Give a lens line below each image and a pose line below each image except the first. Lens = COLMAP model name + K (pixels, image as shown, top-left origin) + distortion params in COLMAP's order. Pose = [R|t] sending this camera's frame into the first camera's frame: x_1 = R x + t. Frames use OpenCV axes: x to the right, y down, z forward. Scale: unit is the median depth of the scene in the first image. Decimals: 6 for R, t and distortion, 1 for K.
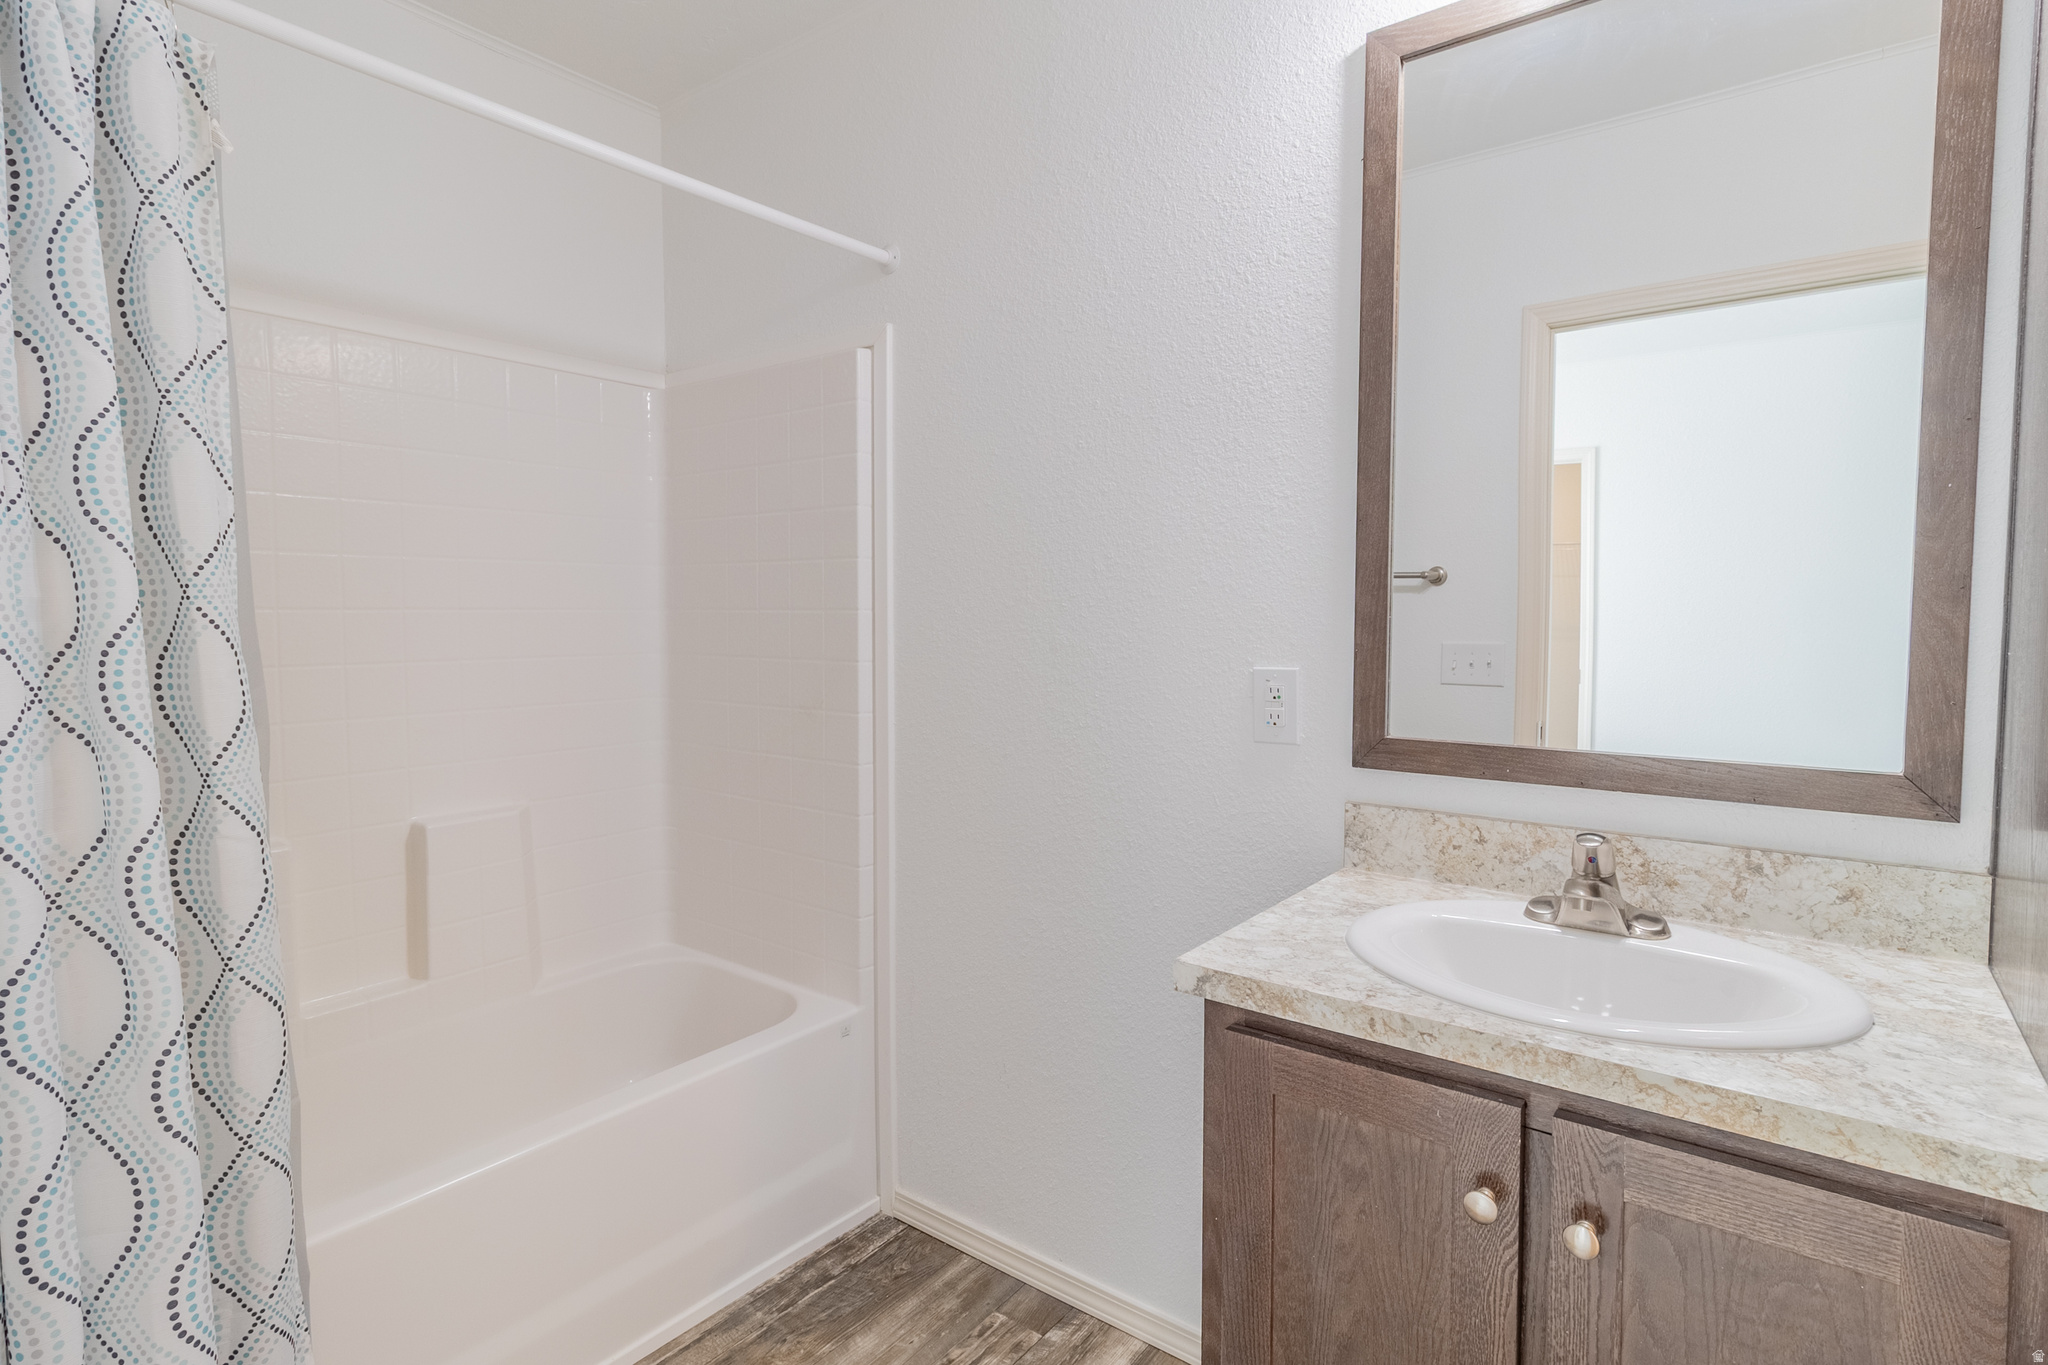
lens RADIAL K [[1006.6, 0, 1007.9], [0, 1006.6, 659.9], [0, 0, 1]] dist [-0.000290, -0.000544]
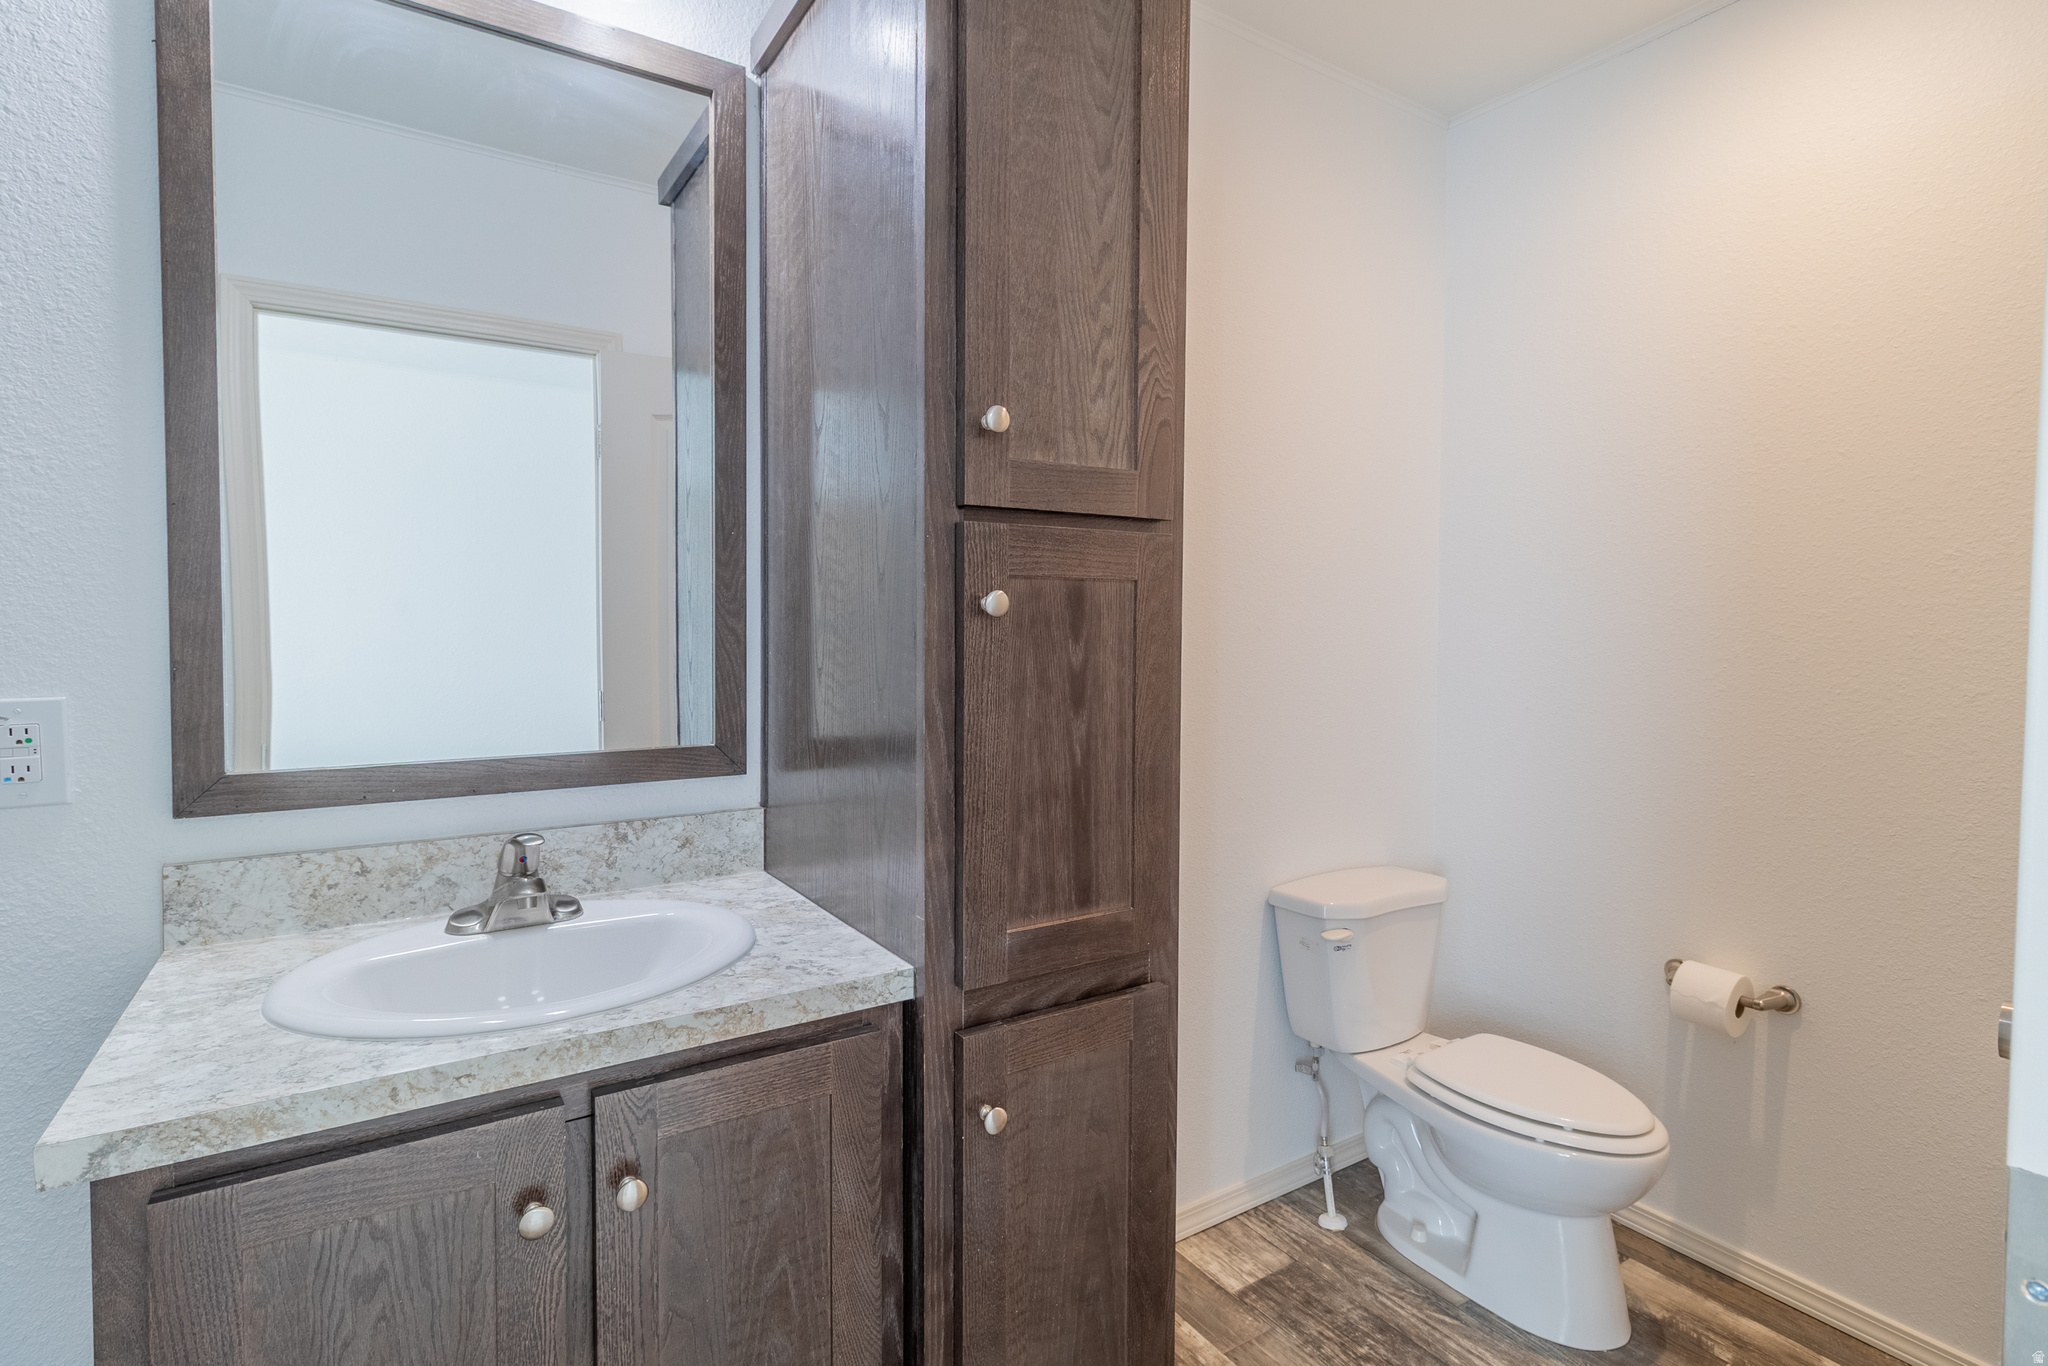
lens RADIAL K [[1006.6, 0, 1007.9], [0, 1006.6, 660.4], [0, 0, 1]] dist [-0.000290, -0.000544]
pose [[0.331648, -0.029969, 0.942927, -0.244557], [0.038285, 0.999099, 0.018289, -0.008096], [-0.942626, 0.030035, 0.332497, 0.179610]]
